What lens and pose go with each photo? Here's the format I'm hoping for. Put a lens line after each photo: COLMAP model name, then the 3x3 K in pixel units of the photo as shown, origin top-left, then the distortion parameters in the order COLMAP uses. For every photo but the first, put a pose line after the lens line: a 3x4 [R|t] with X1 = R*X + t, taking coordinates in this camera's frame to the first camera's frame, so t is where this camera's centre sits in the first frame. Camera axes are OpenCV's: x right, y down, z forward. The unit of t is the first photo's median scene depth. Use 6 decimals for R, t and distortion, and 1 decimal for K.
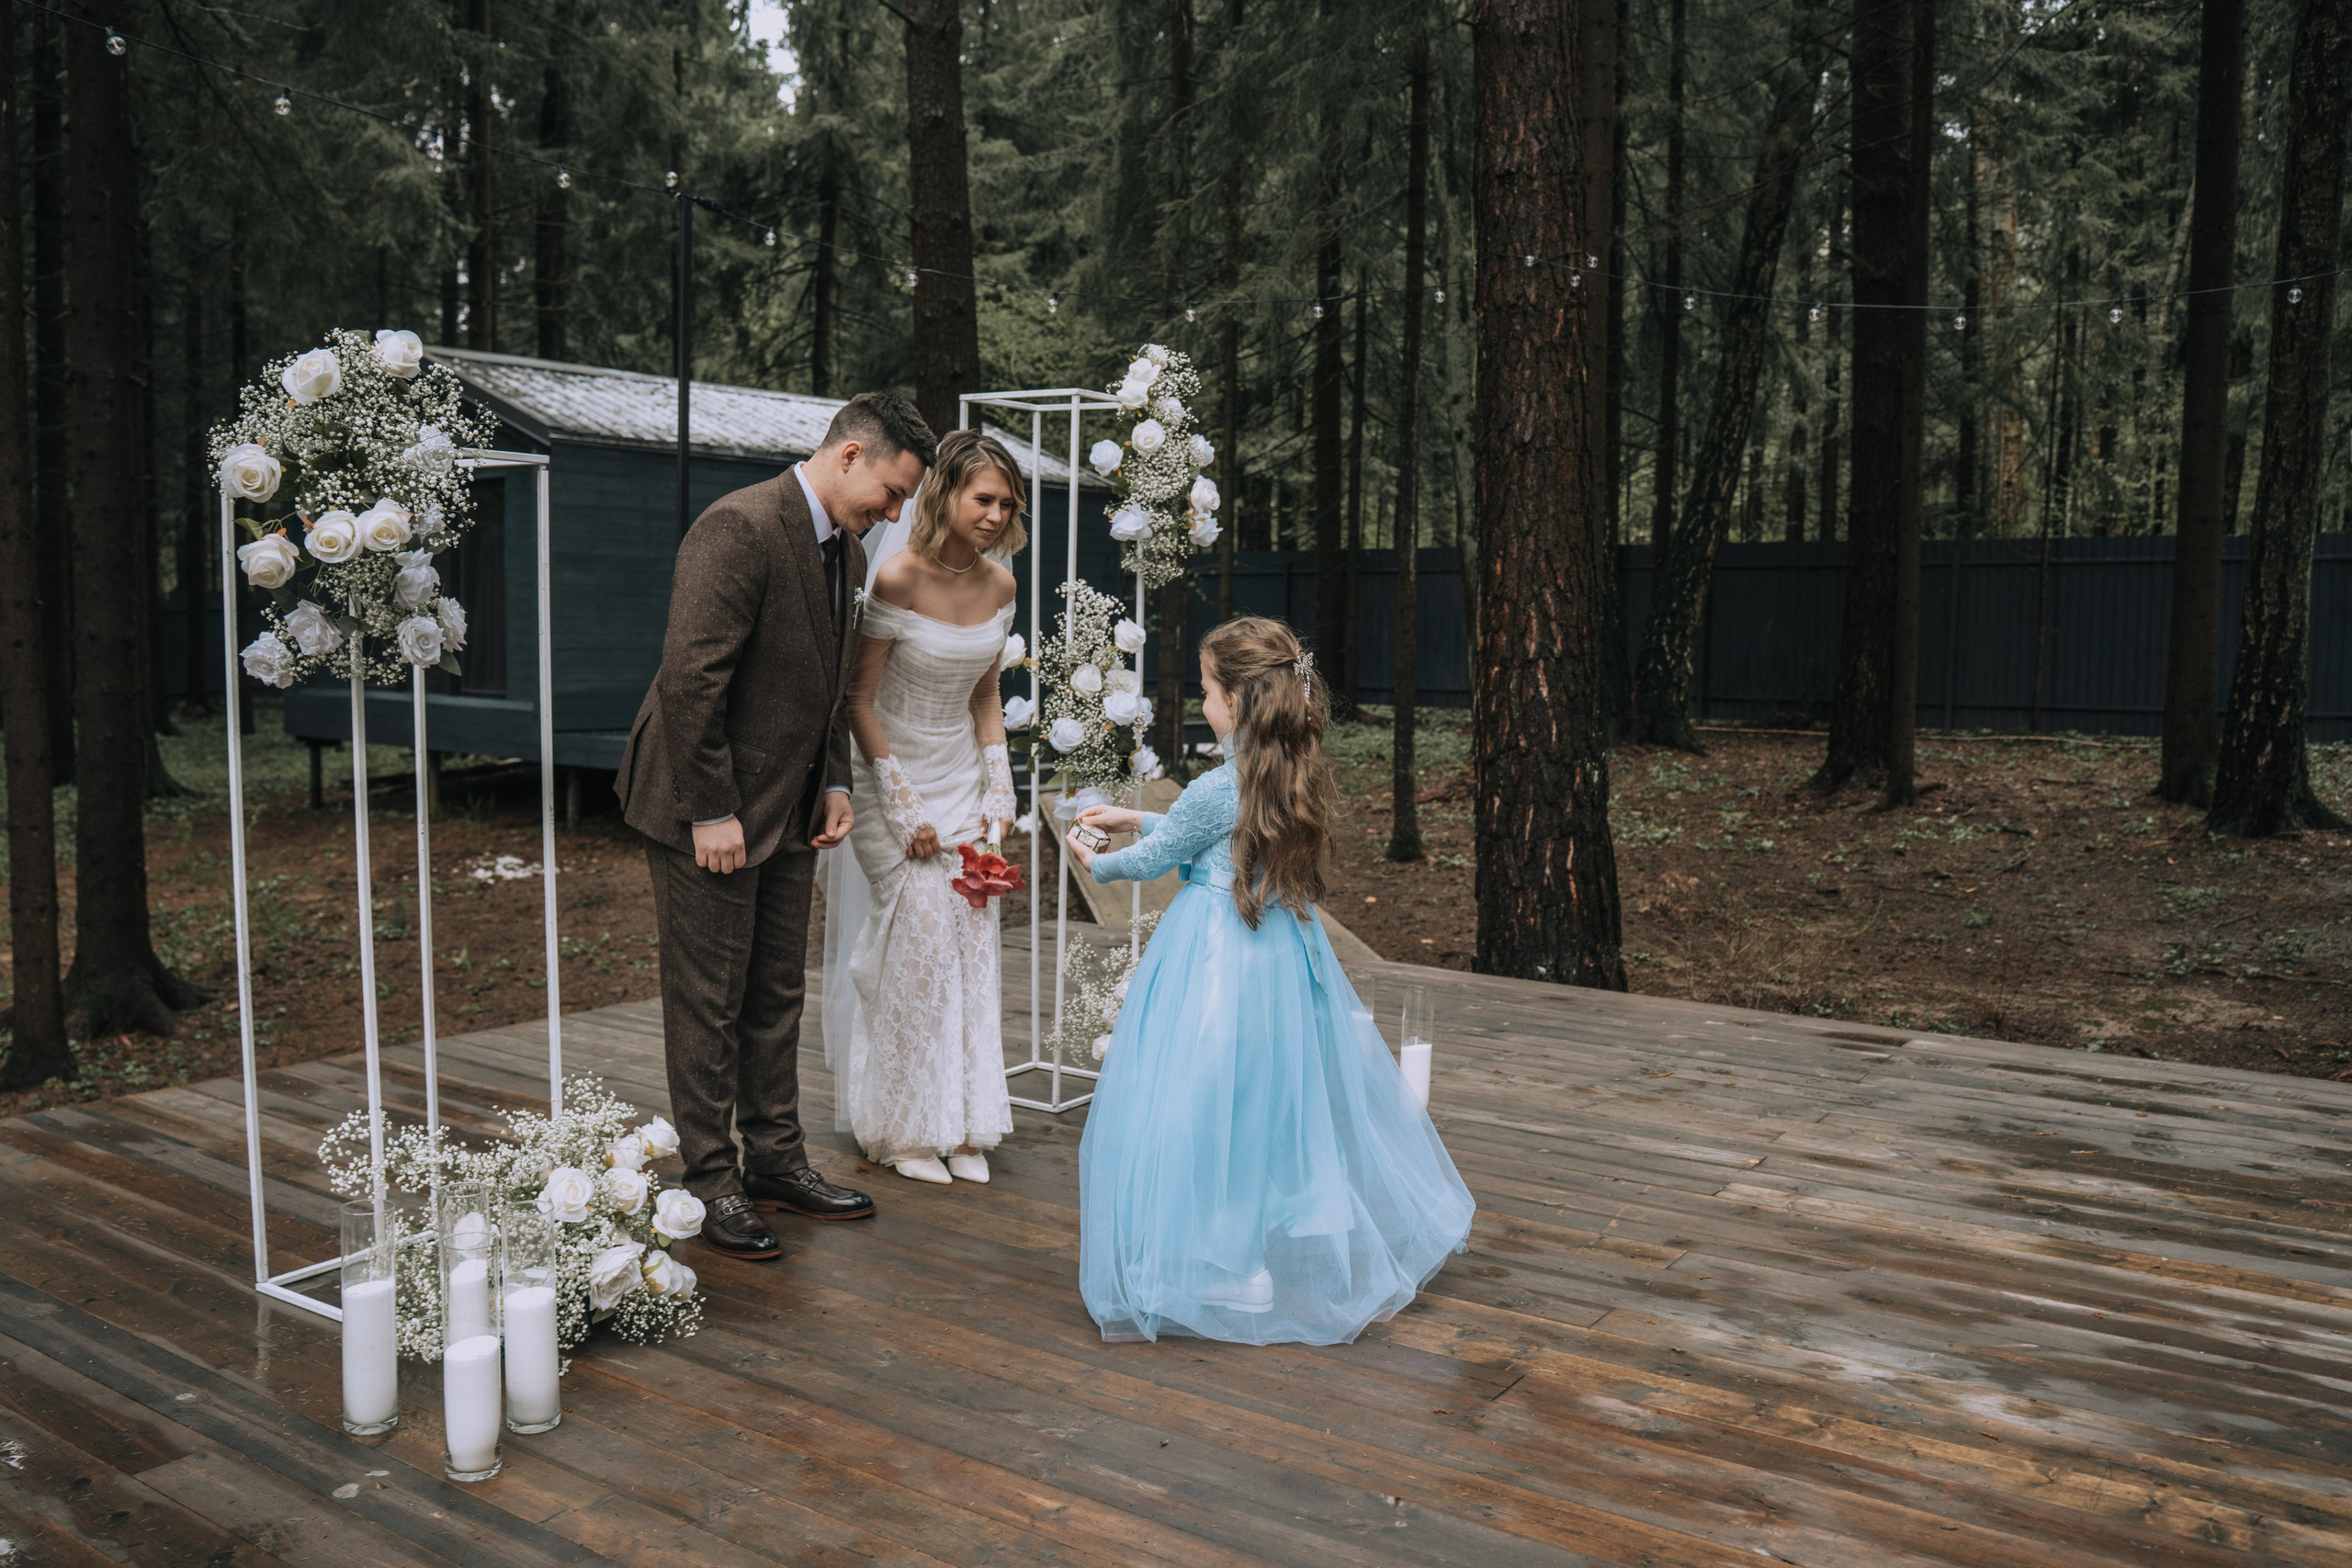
lens RADIAL K [[1993.1, 0, 1176.0], [0, 1993.1, 784.0], [0, 0, 1]] dist [-0.096823, 0.065222]
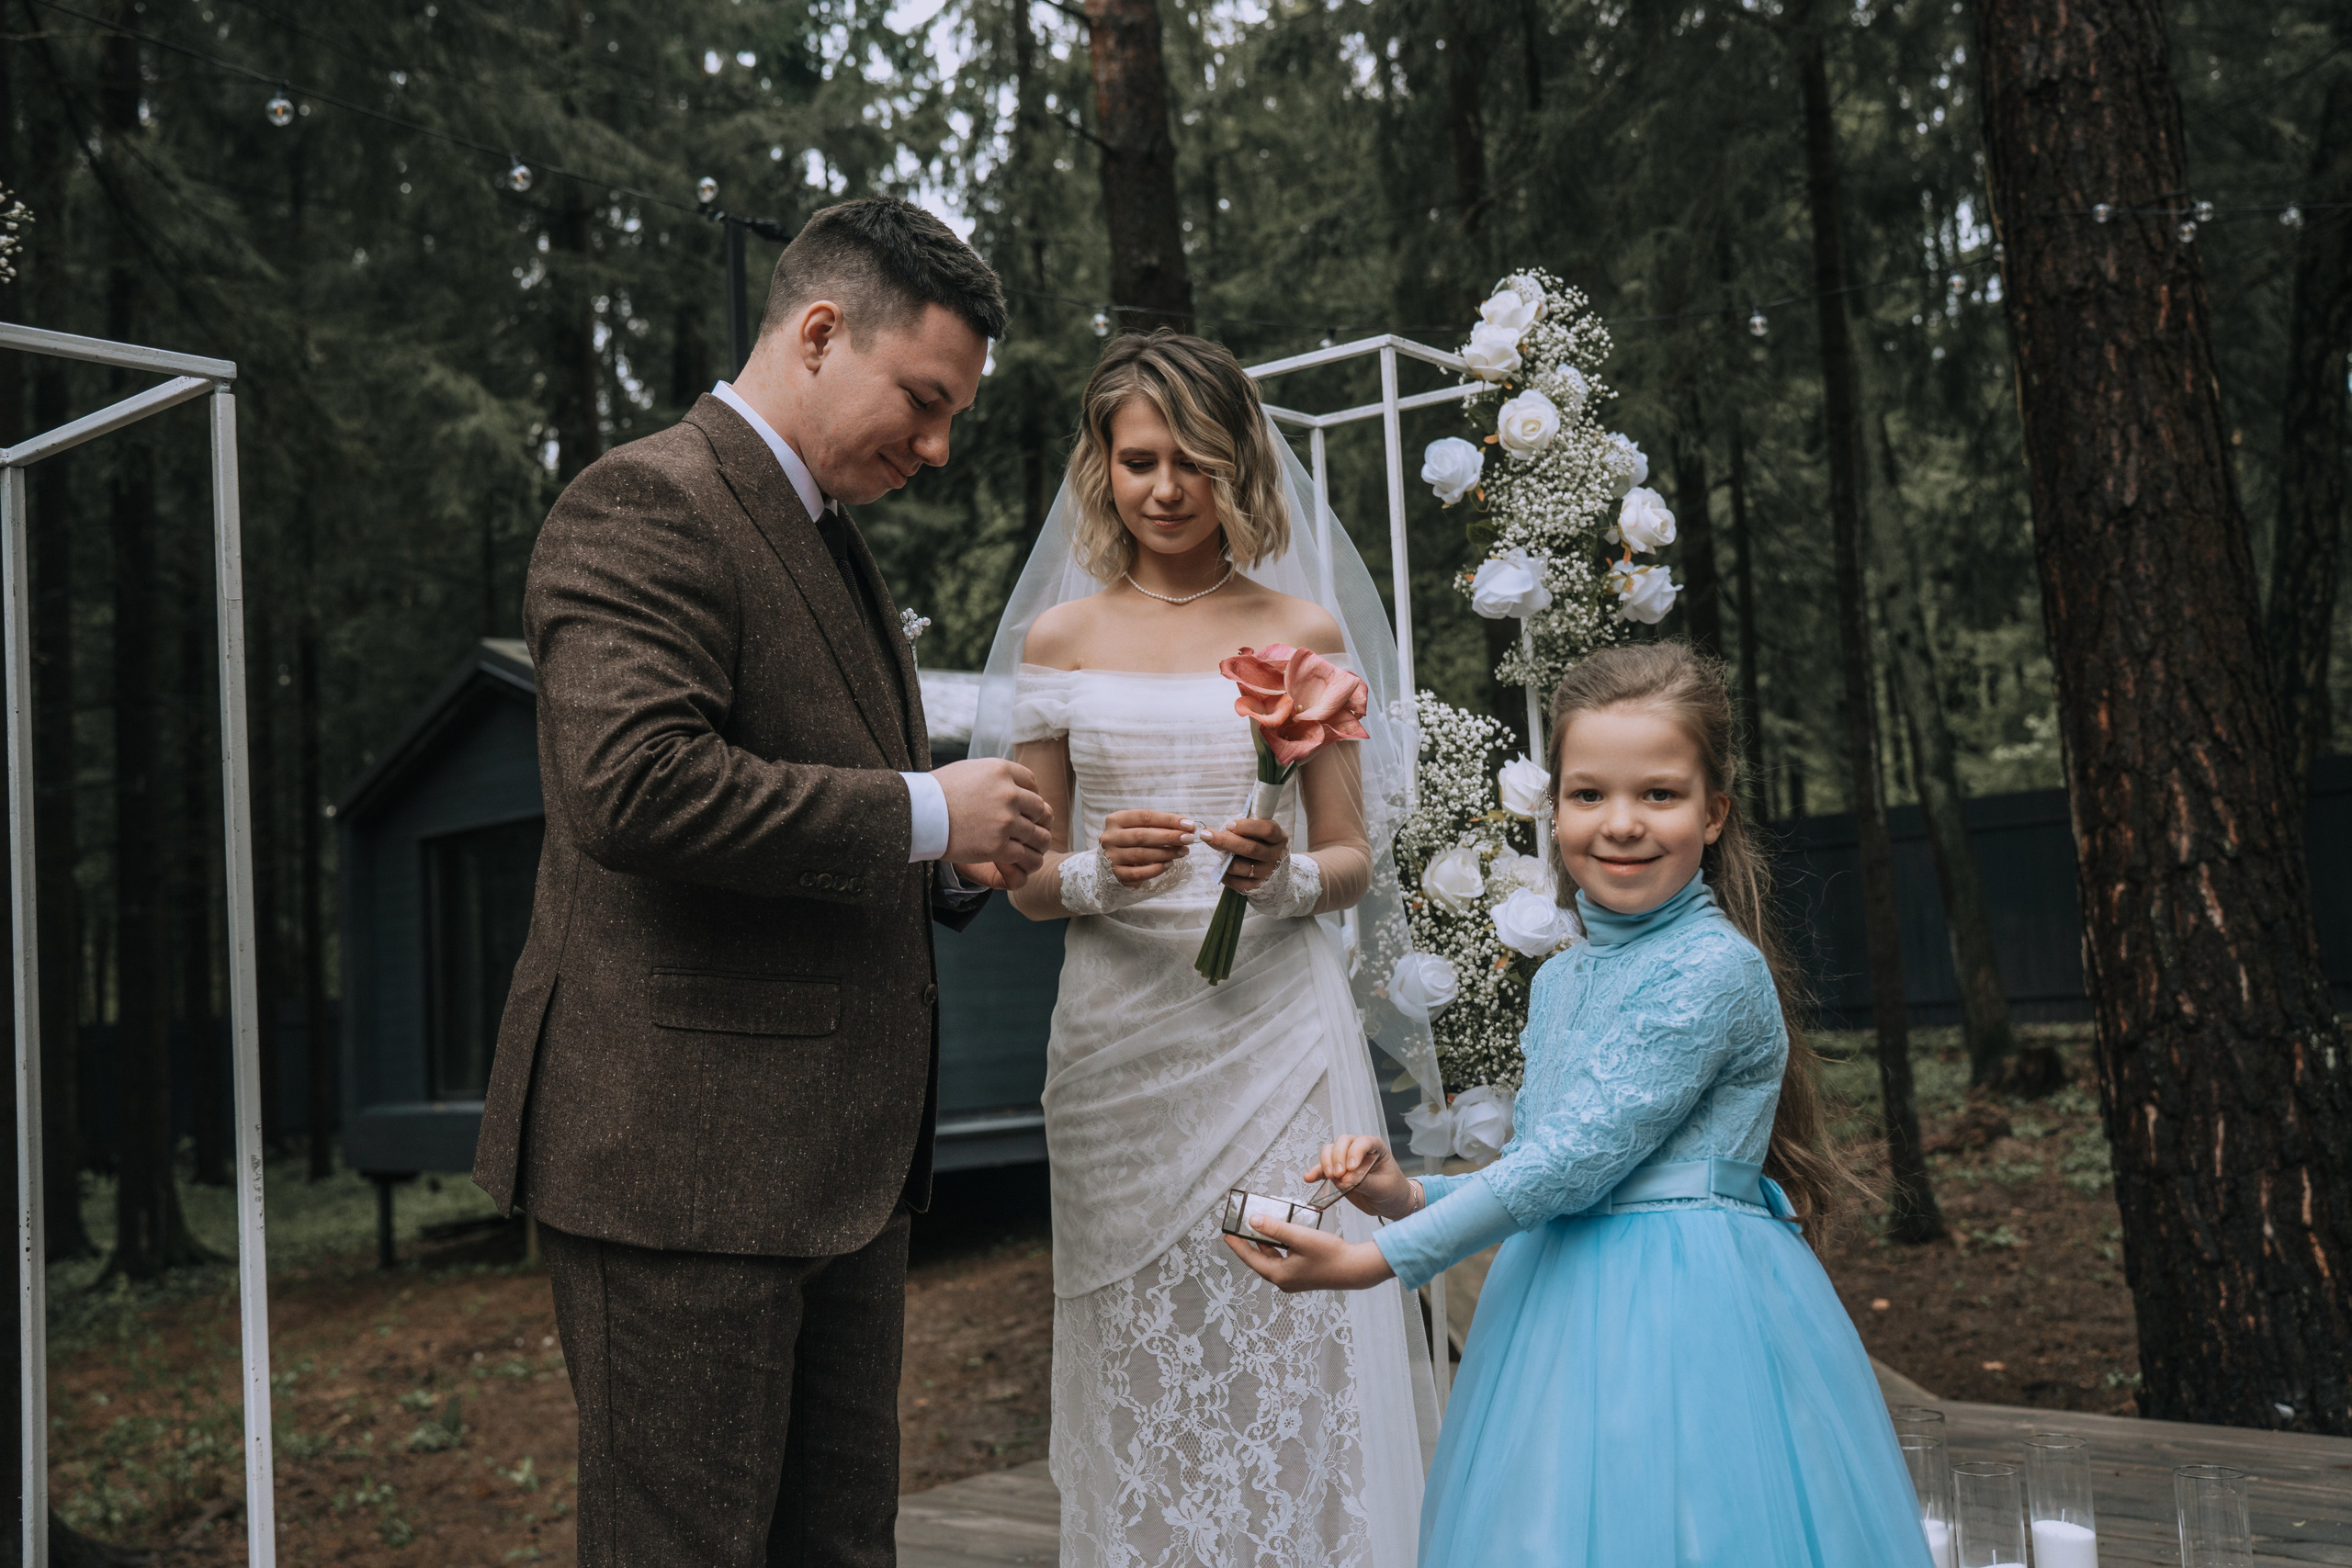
lens RADIAL K [[2352.5, 0, 1187.5], [0, 2352.5, 782.7], [0, 0, 1]] dist [-0.005970, 0.125545]
pose [[0.988696, -0.086119, -0.122738, -0.025025], [0.063540, 0.982111, -0.177258, 0.018624], [0.135808, 0.167456, 0.976481, 0.274775]]
